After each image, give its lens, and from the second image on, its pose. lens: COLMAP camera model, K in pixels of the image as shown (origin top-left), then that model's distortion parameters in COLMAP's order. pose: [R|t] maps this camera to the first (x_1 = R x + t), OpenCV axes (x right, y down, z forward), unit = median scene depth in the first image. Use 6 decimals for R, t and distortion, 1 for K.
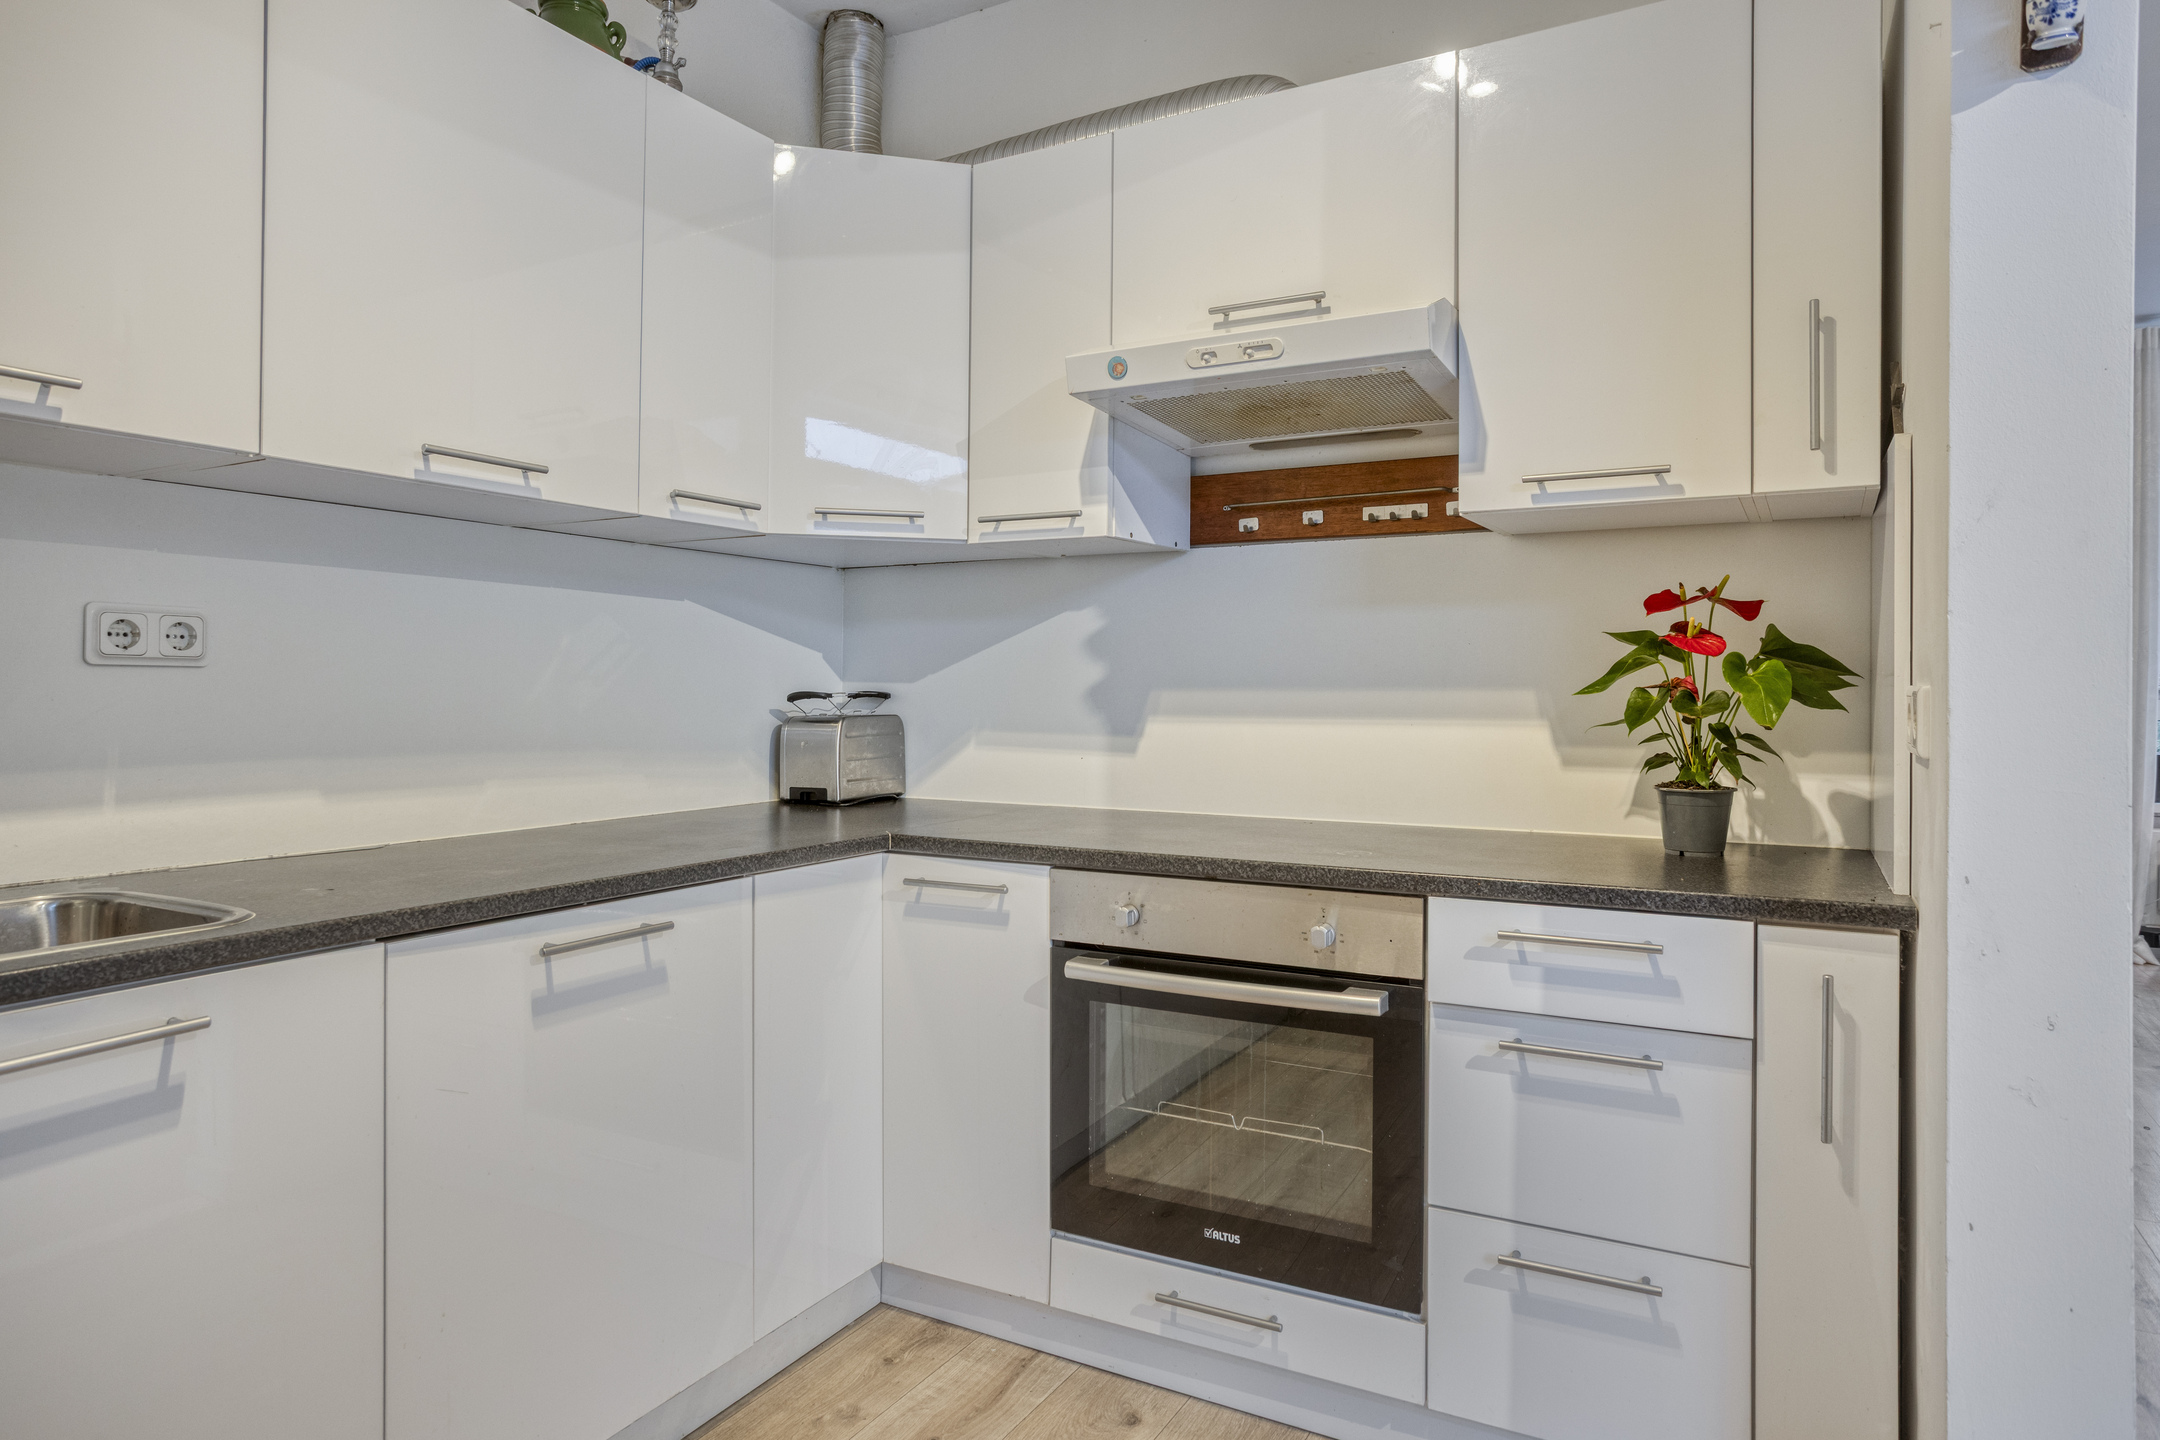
lens RADIAL K [[1300.7, 0, 1066.4], [0, 1300.7, 660.5], [0, 0, 1]] dist [-0.043309, 0.039023]
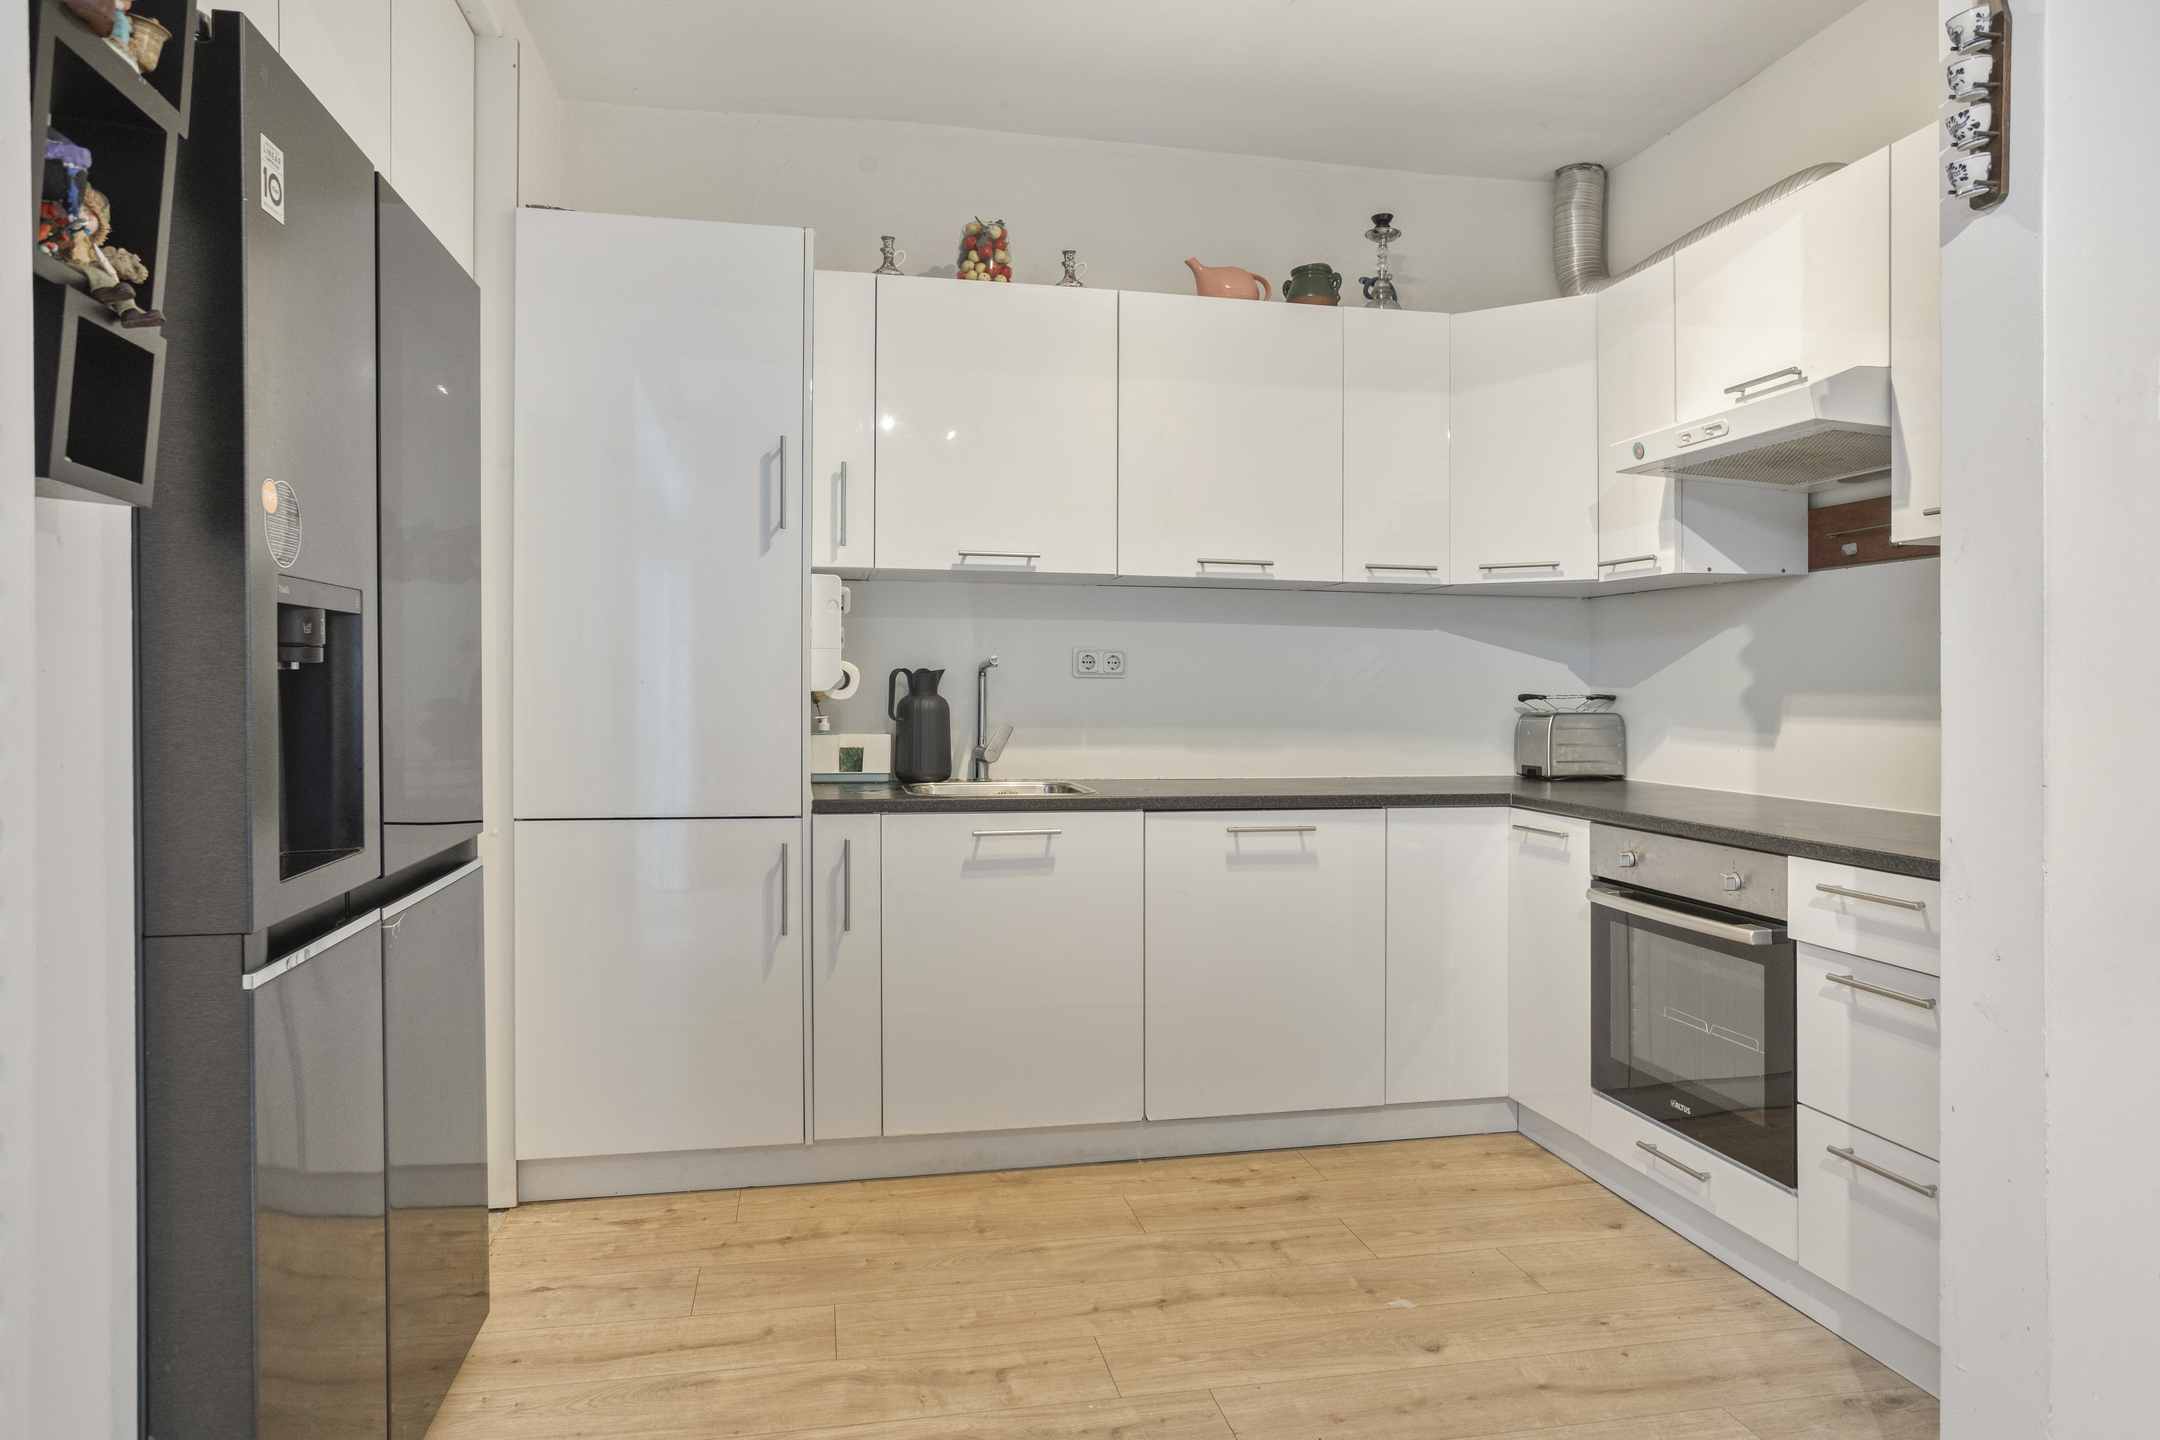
lens RADIAL K [[1300.7, 0, 1066.4], [0, 1300.7, 660.5], [0, 0, 1]] dist [-0.043309, 0.039023]
pose [[0.650848, -0.012863, -0.759099, 0.665735], [0.008746, 0.999917, -0.009446, -0.003117], [0.759158, -0.000491, 0.650907, -0.308990]]
